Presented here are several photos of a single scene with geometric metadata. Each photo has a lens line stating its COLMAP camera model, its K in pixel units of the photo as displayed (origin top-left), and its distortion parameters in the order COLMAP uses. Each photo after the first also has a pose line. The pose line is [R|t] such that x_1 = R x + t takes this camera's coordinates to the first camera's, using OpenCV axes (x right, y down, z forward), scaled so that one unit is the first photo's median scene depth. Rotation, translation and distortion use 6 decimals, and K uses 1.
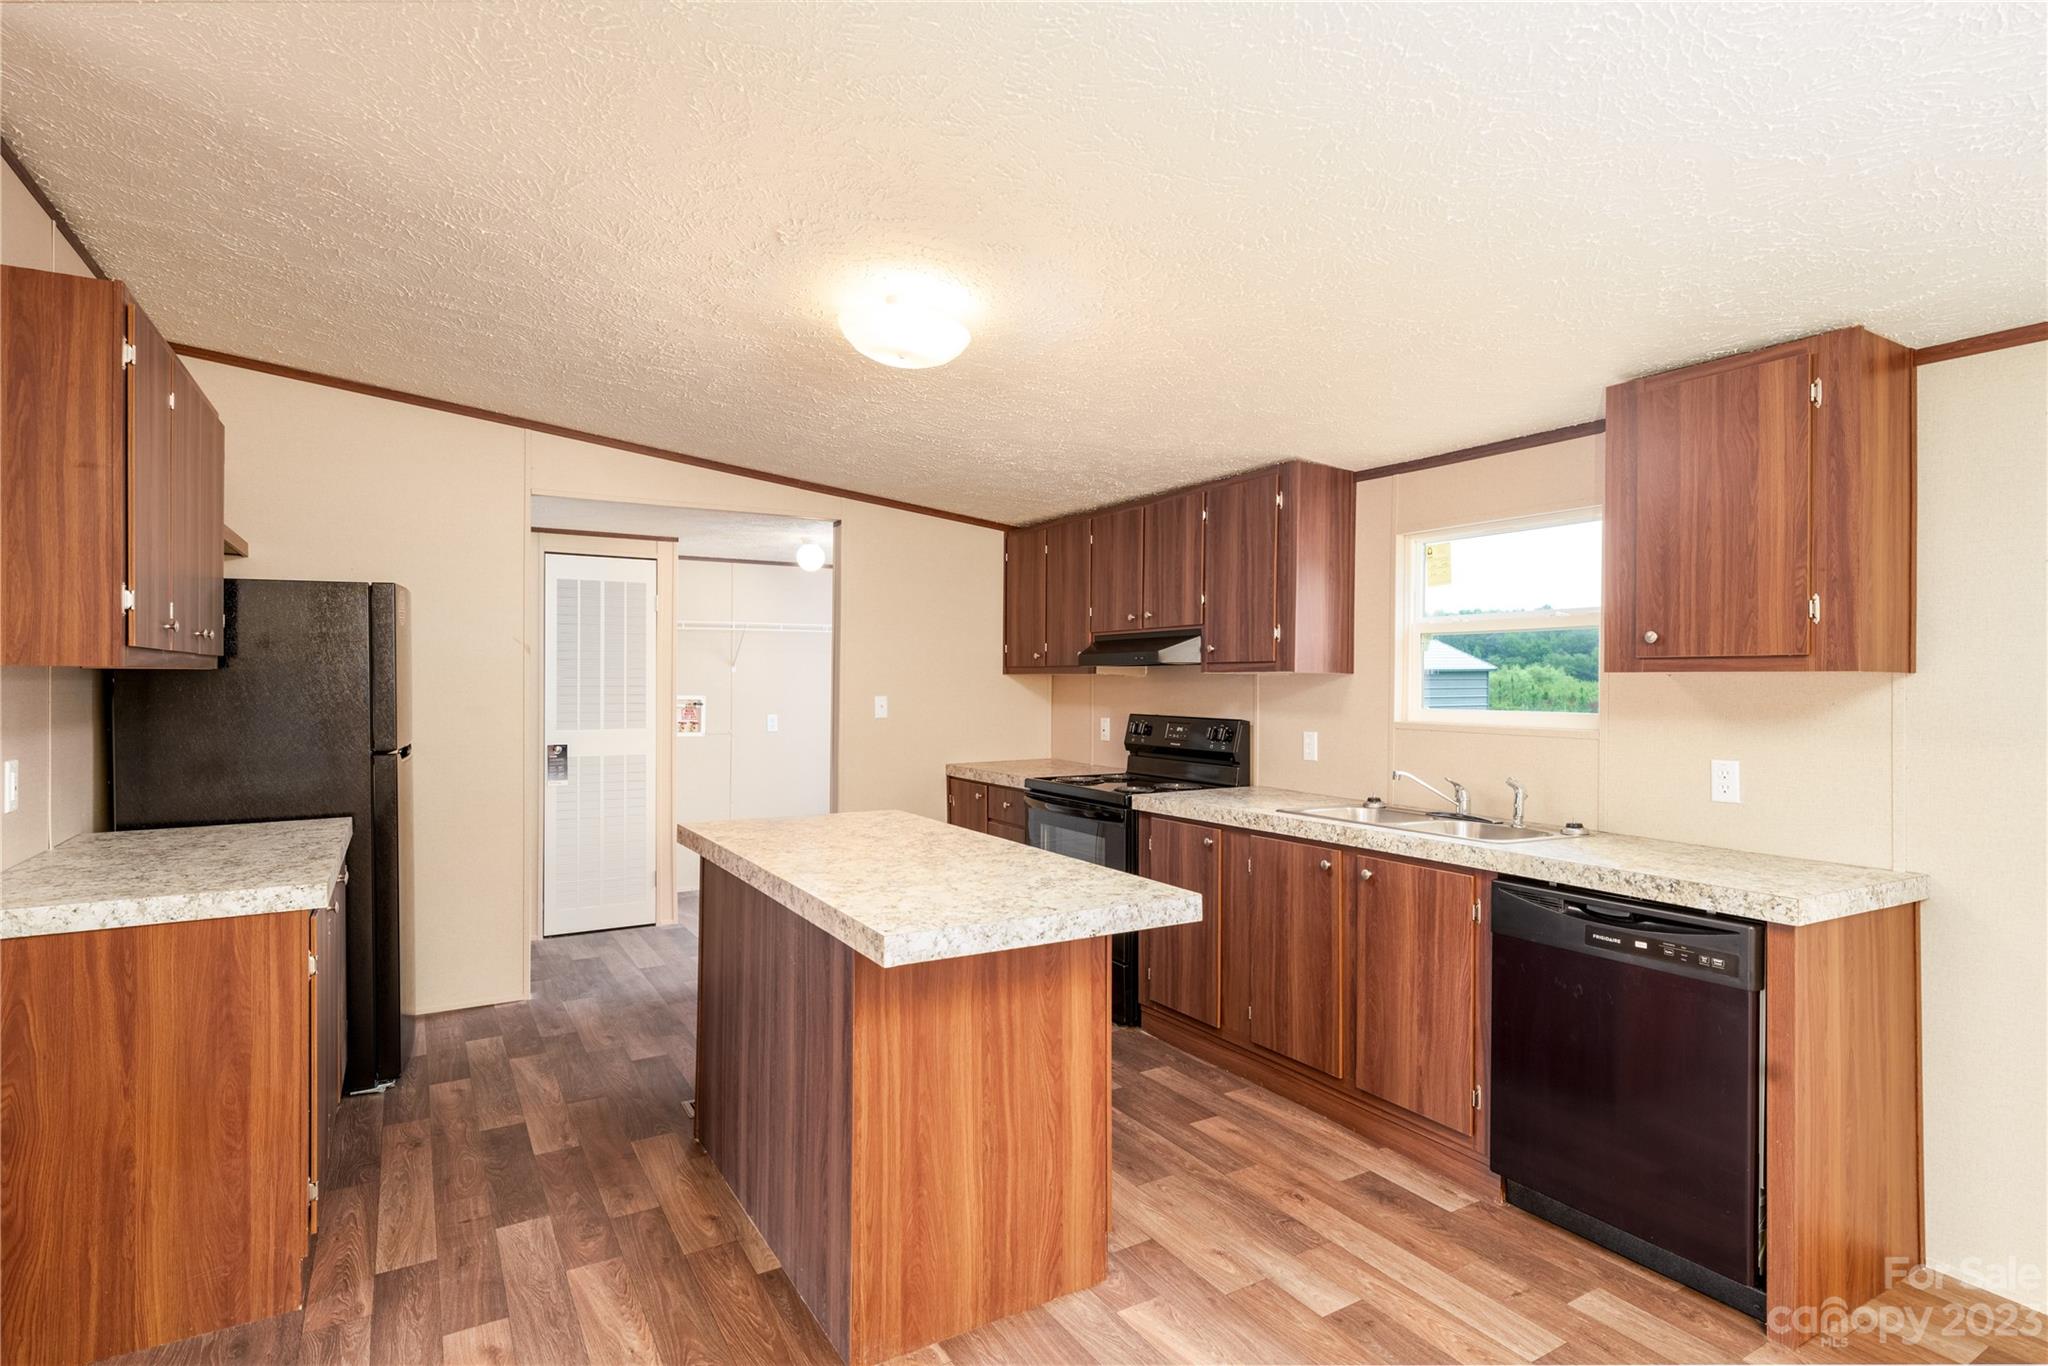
lens RADIAL K [[1044.5, 0, 1040.1], [0, 1044.5, 680.0], [0, 0, 1]] dist [0.000364, 0.003869]
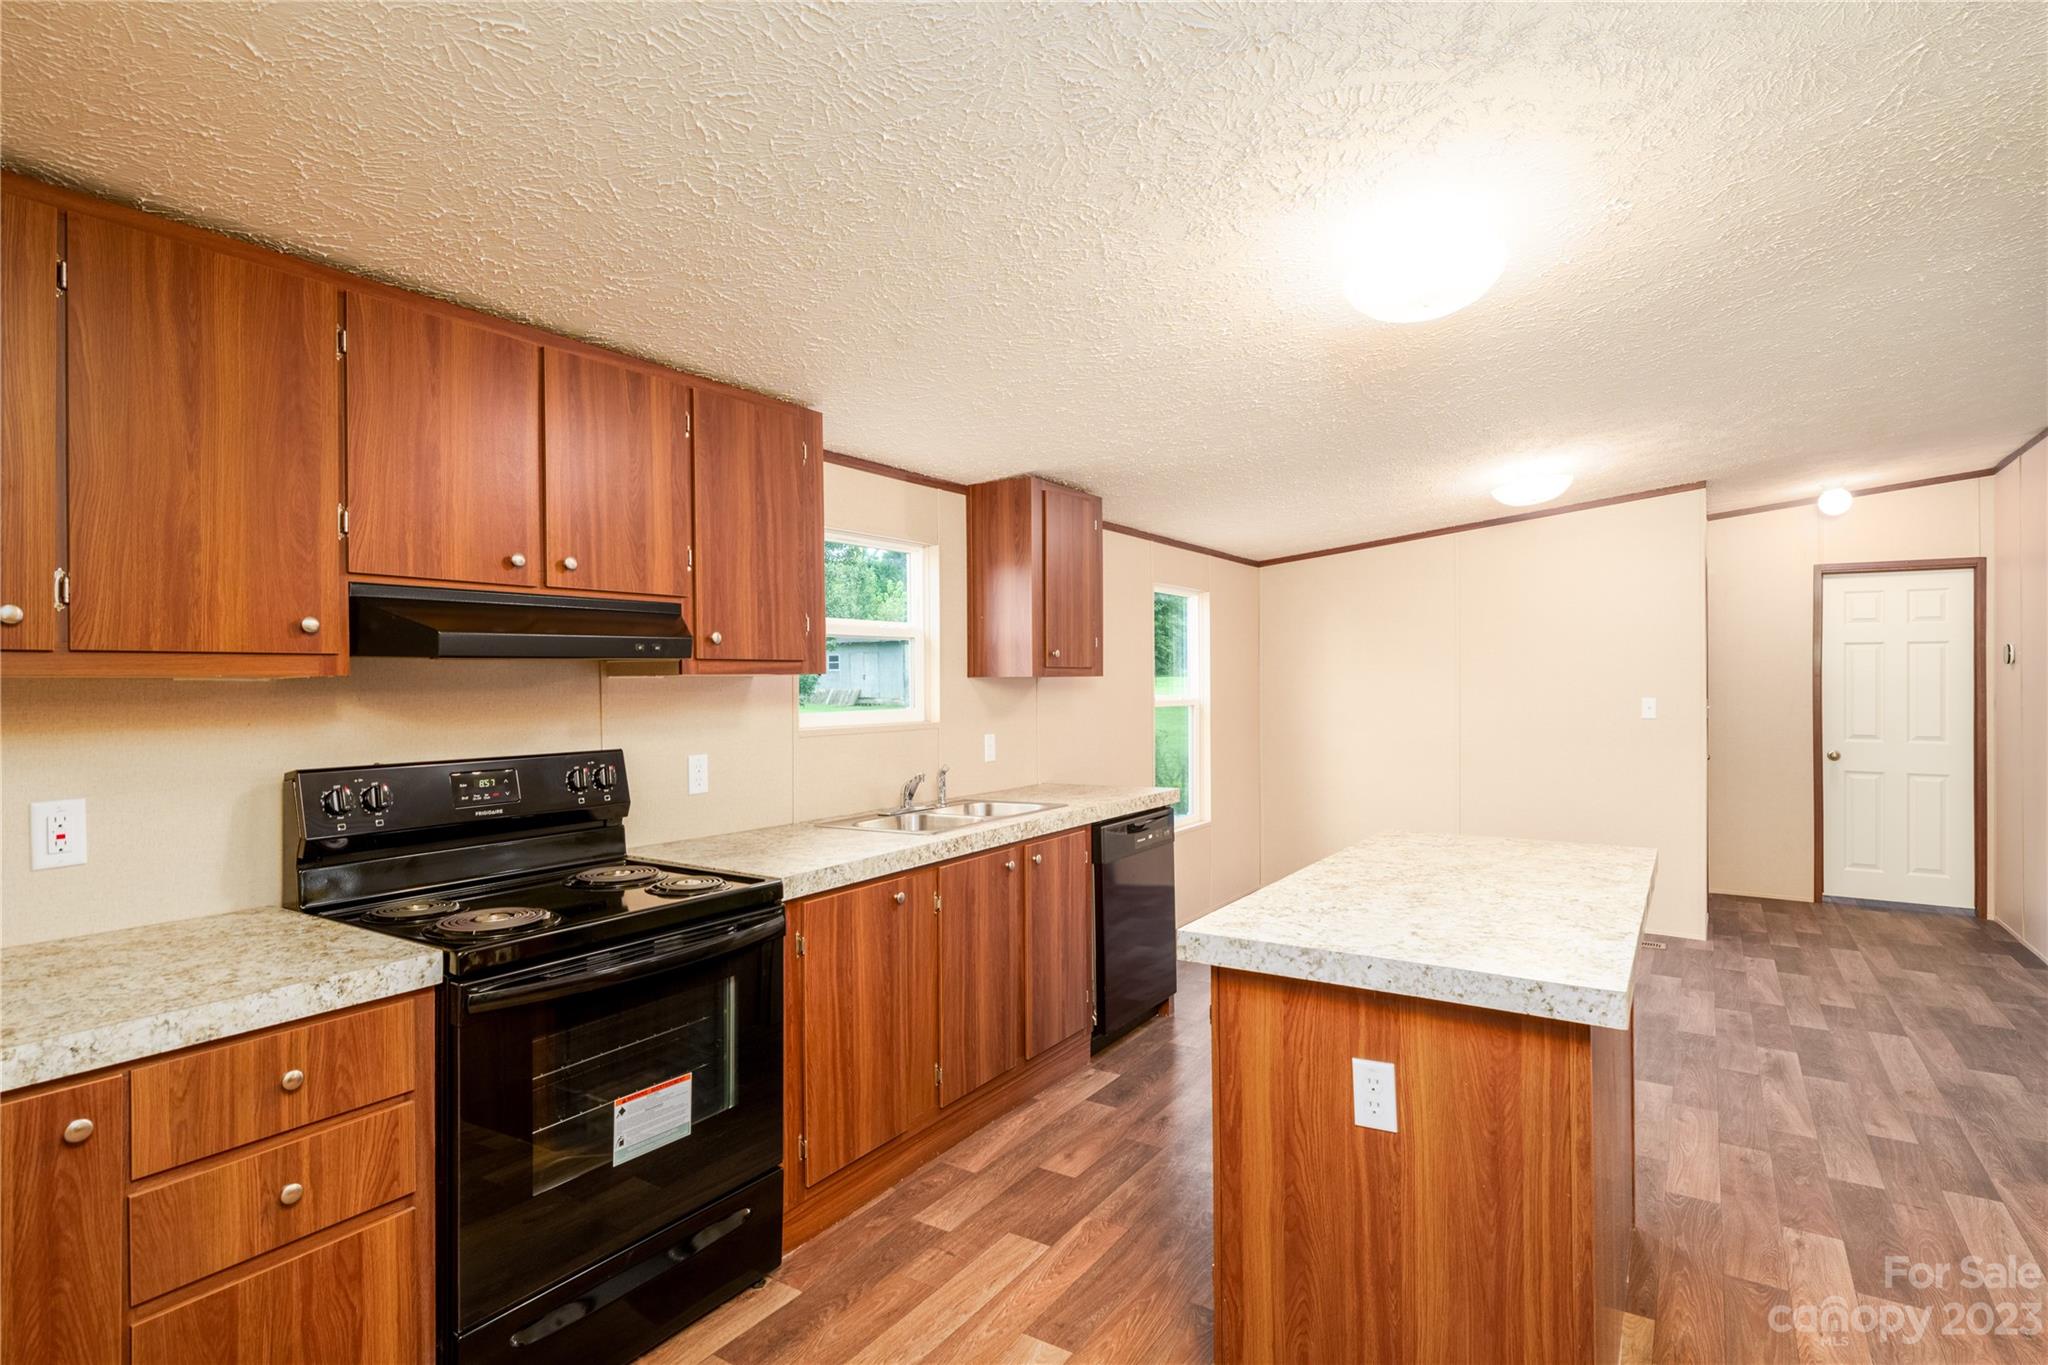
lens RADIAL K [[1044.5, 0, 1024.1], [0, 1044.5, 678.6], [0, 0, 1]] dist [0.000364, 0.003869]
pose [[-0.435241, -0.003259, 0.900308, -0.747720], [0.000036, 0.999993, 0.003638, -0.009909], [-0.900314, 0.001616, -0.435238, 1.651552]]
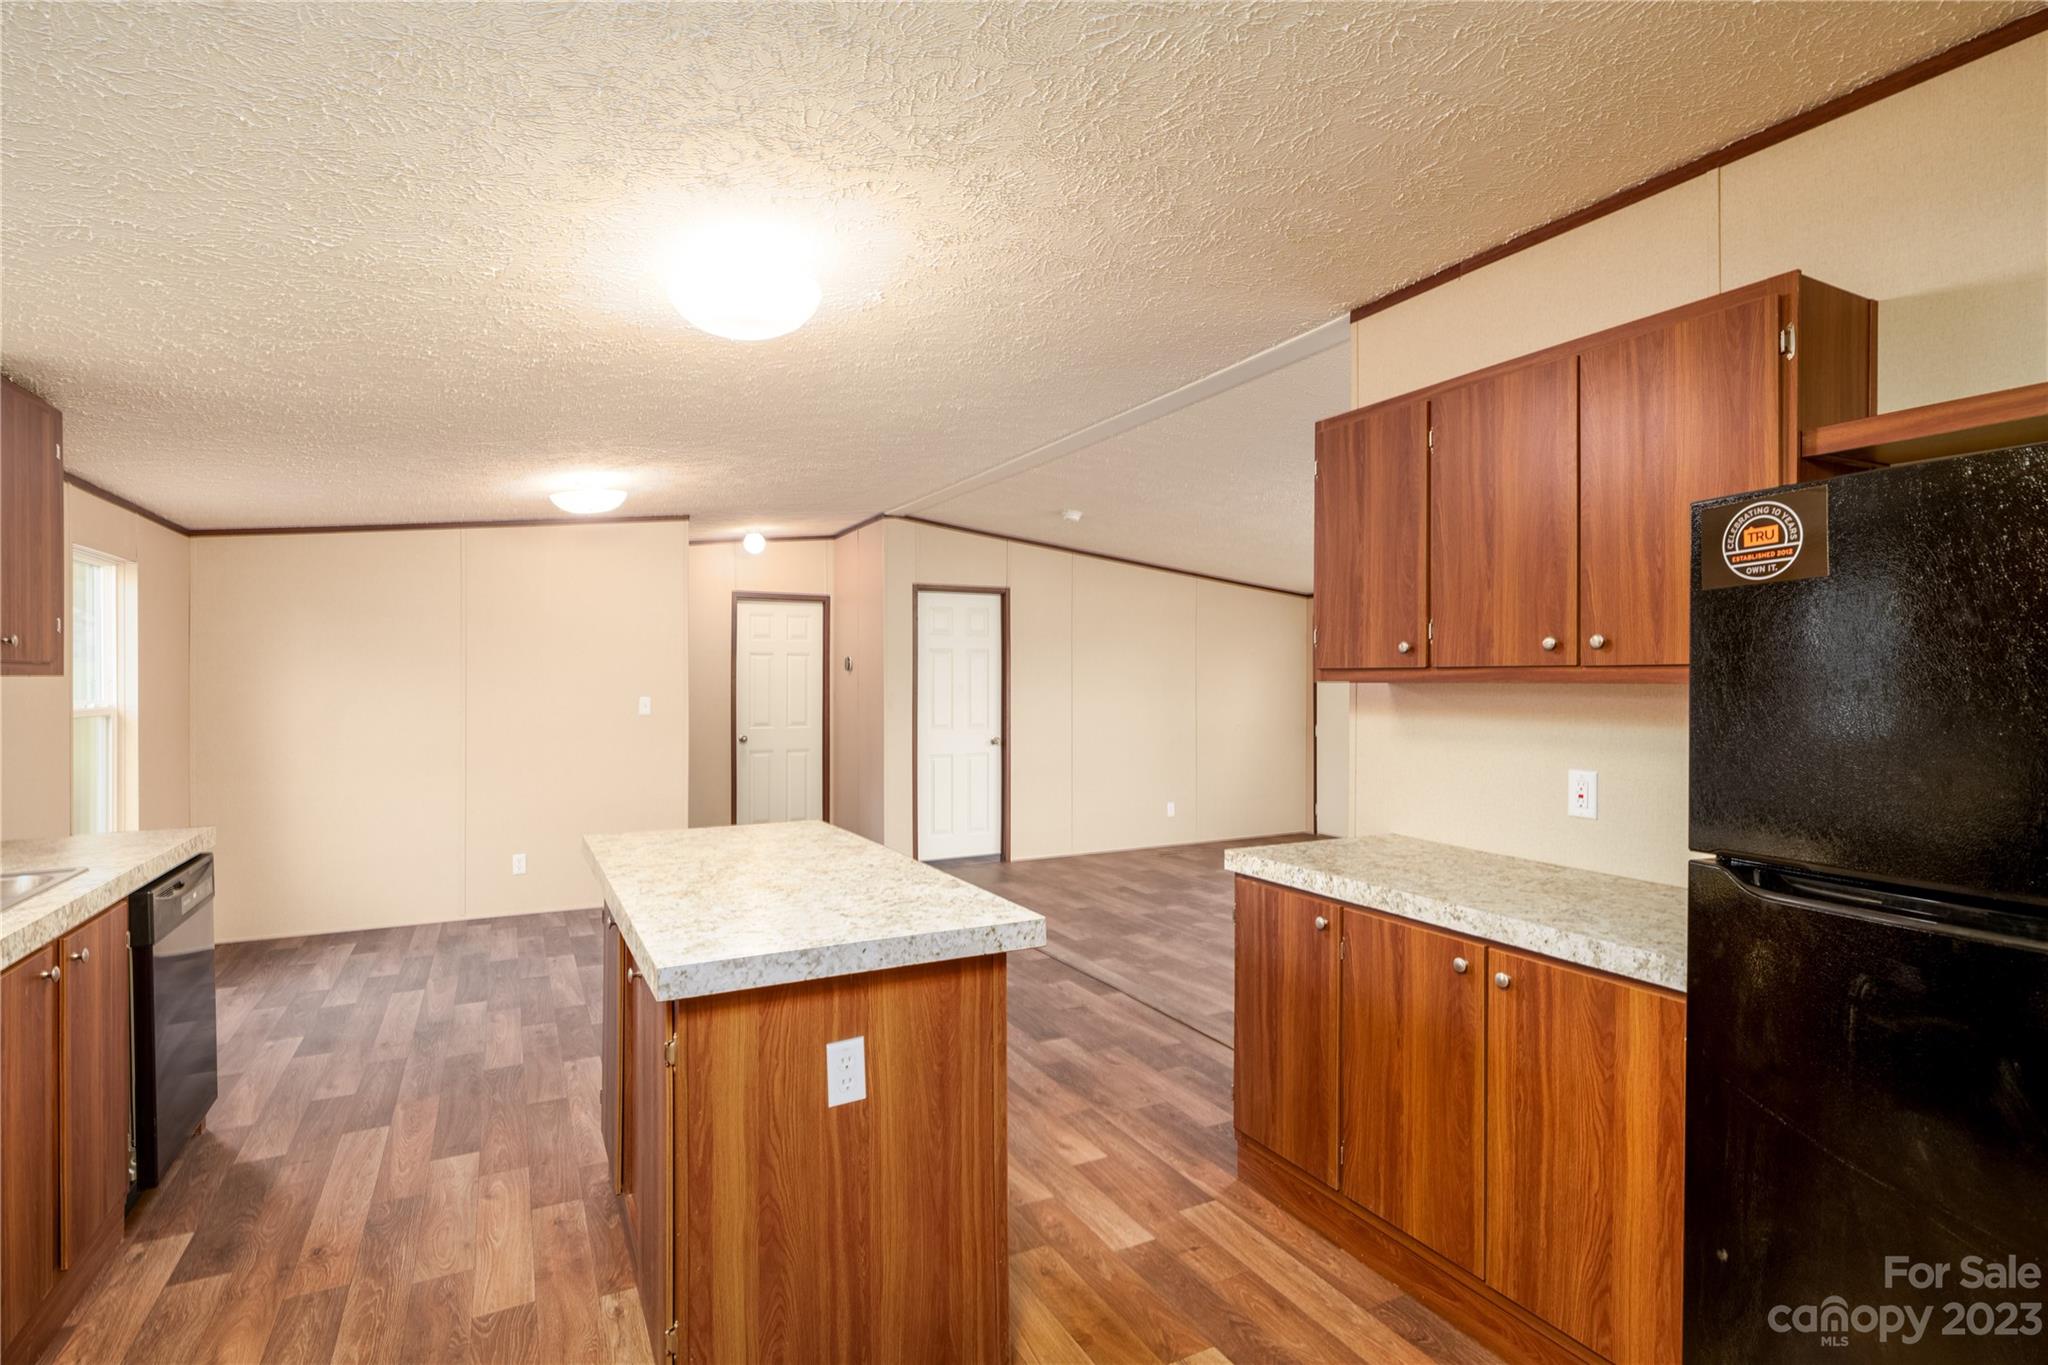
lens RADIAL K [[984.3, 0, 1030.4], [0, 984.3, 681.1], [0, 0, 1]] dist [0.003629, -0.001423]
pose [[-0.998314, -0.005594, 0.057774, -0.421563], [-0.005427, 0.999981, 0.003035, -0.010885], [-0.057790, 0.002716, -0.998325, 1.816282]]
